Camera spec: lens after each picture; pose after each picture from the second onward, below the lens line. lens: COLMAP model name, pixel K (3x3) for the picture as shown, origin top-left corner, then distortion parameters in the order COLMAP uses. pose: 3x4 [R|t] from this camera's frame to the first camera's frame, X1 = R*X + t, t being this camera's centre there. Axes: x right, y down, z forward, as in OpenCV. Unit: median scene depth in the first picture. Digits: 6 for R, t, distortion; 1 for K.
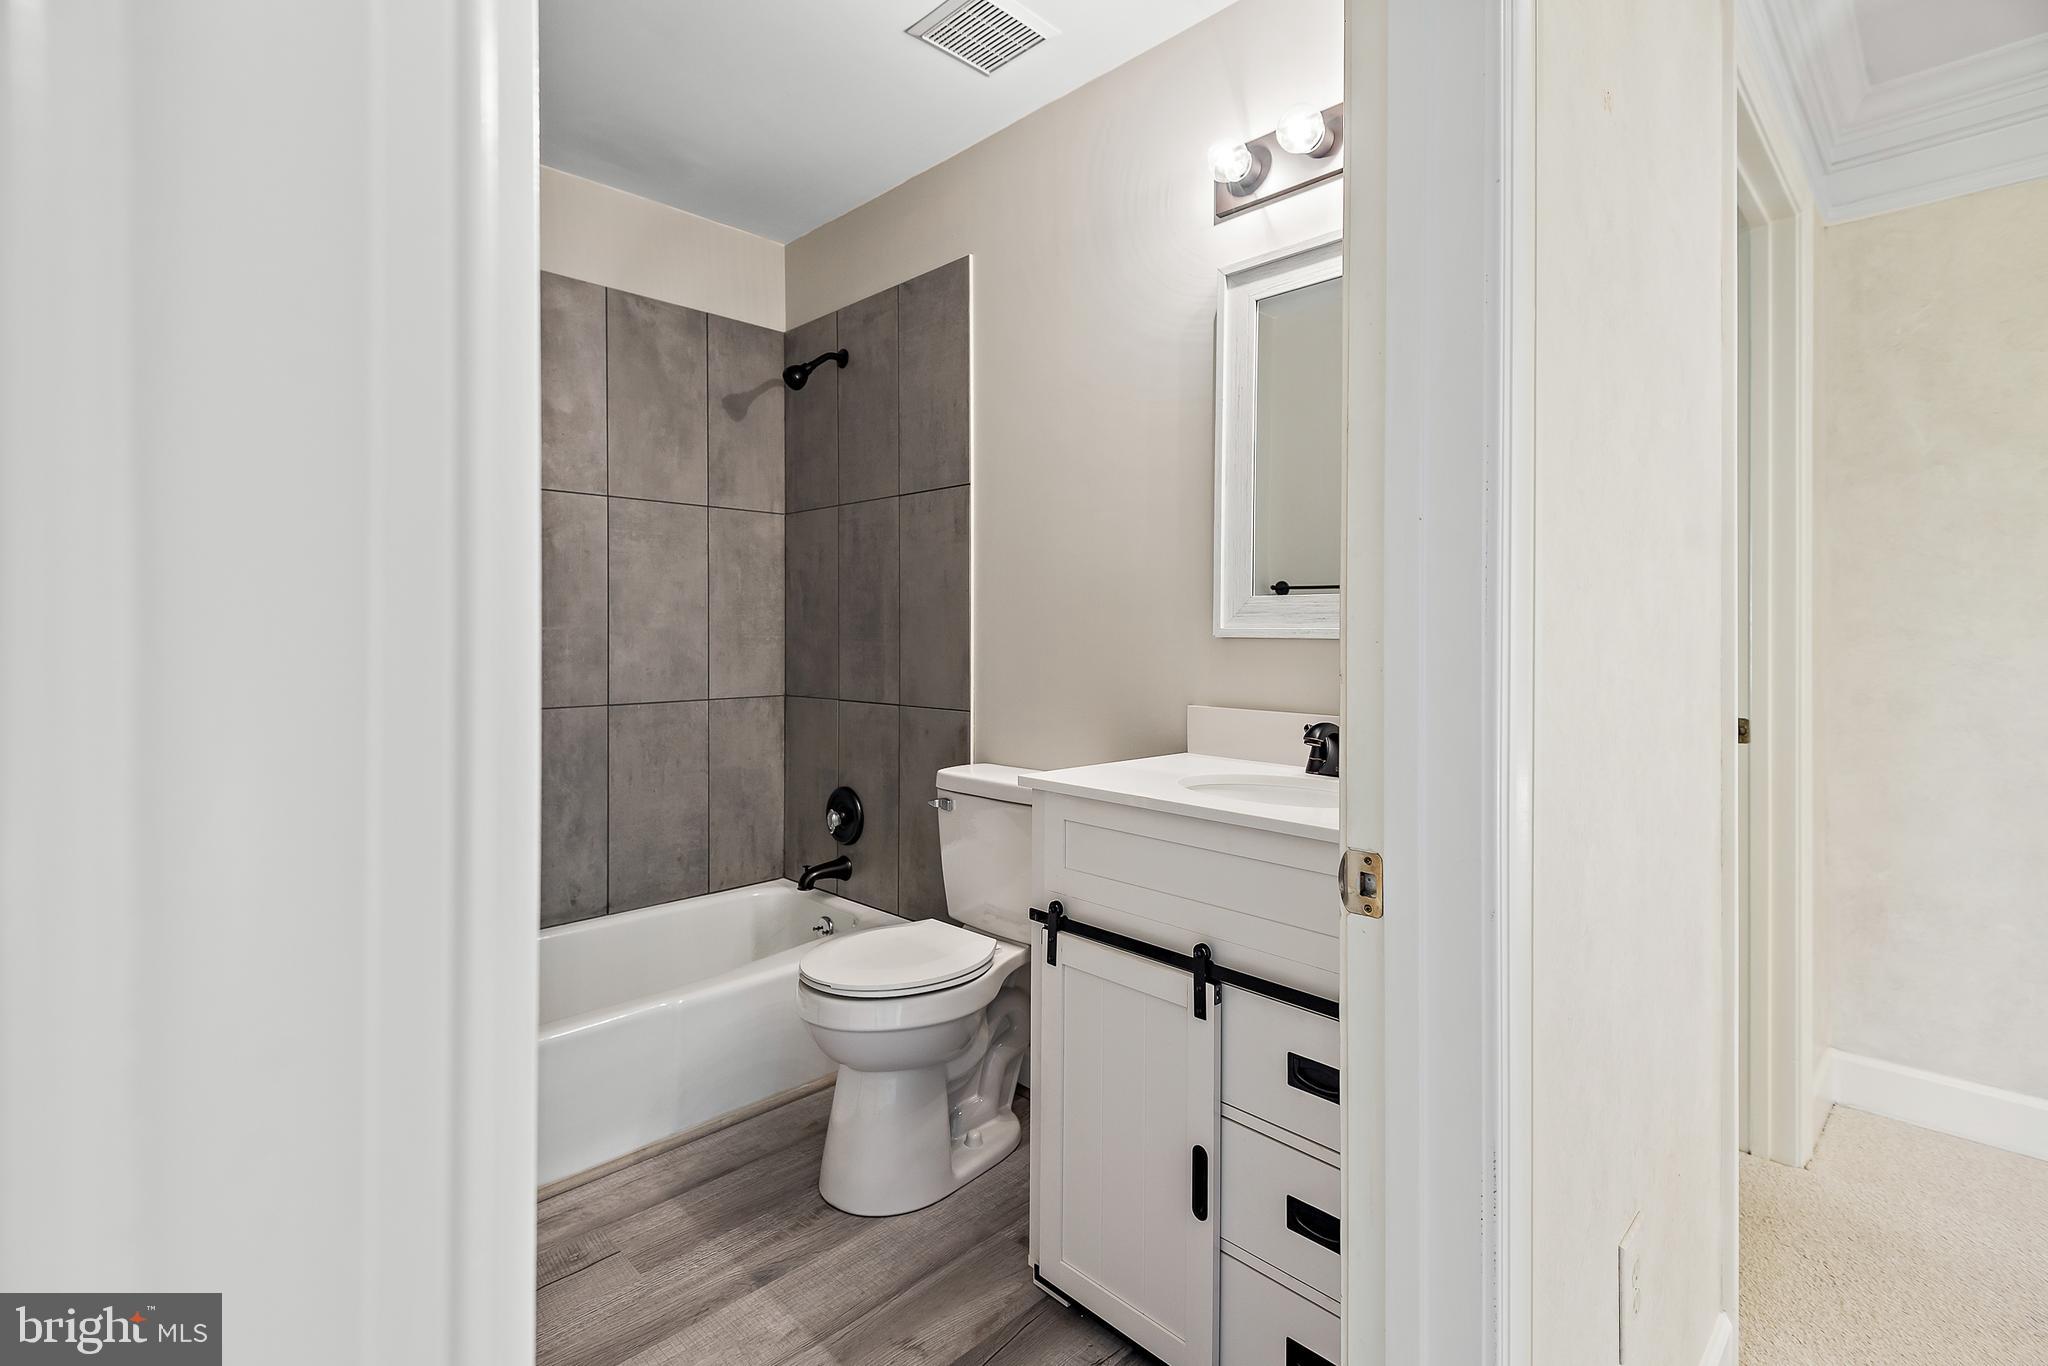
lens RADIAL K [[935.5, 0, 1036.8], [0, 935.5, 636.9], [0, 0, 1]] dist [0.027103, -0.010606]
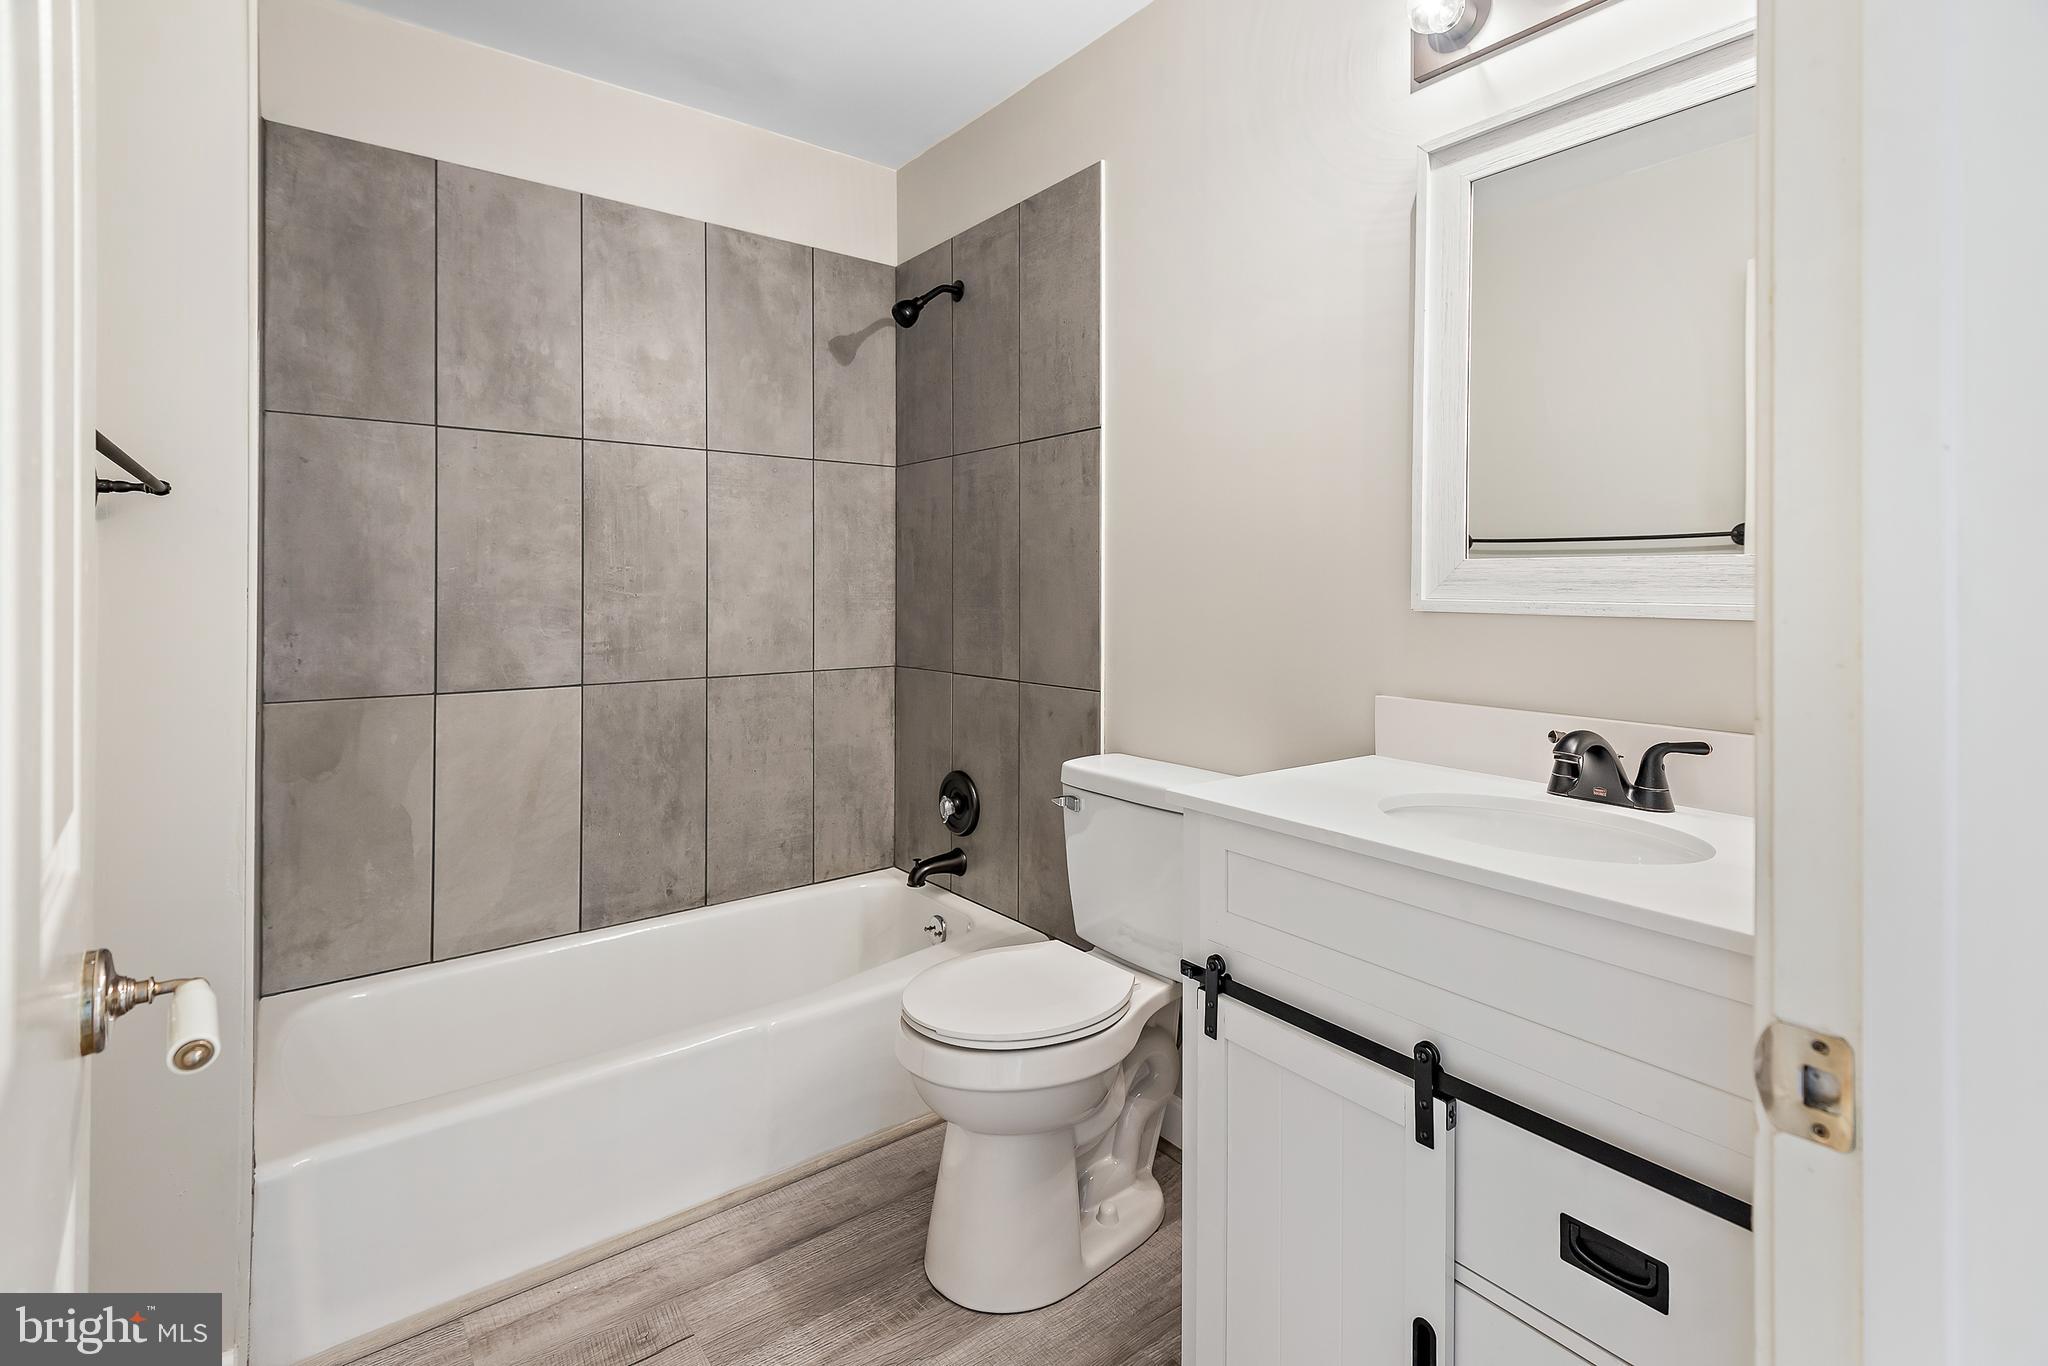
lens RADIAL K [[935.5, 0, 1022.5], [0, 935.5, 588.7], [0, 0, 1]] dist [0.027103, -0.010606]
pose [[0.989315, 0.001254, -0.145790, -0.018120], [-0.001066, 0.999998, 0.001369, -0.016997], [0.145792, -0.001198, 0.989315, 0.147840]]
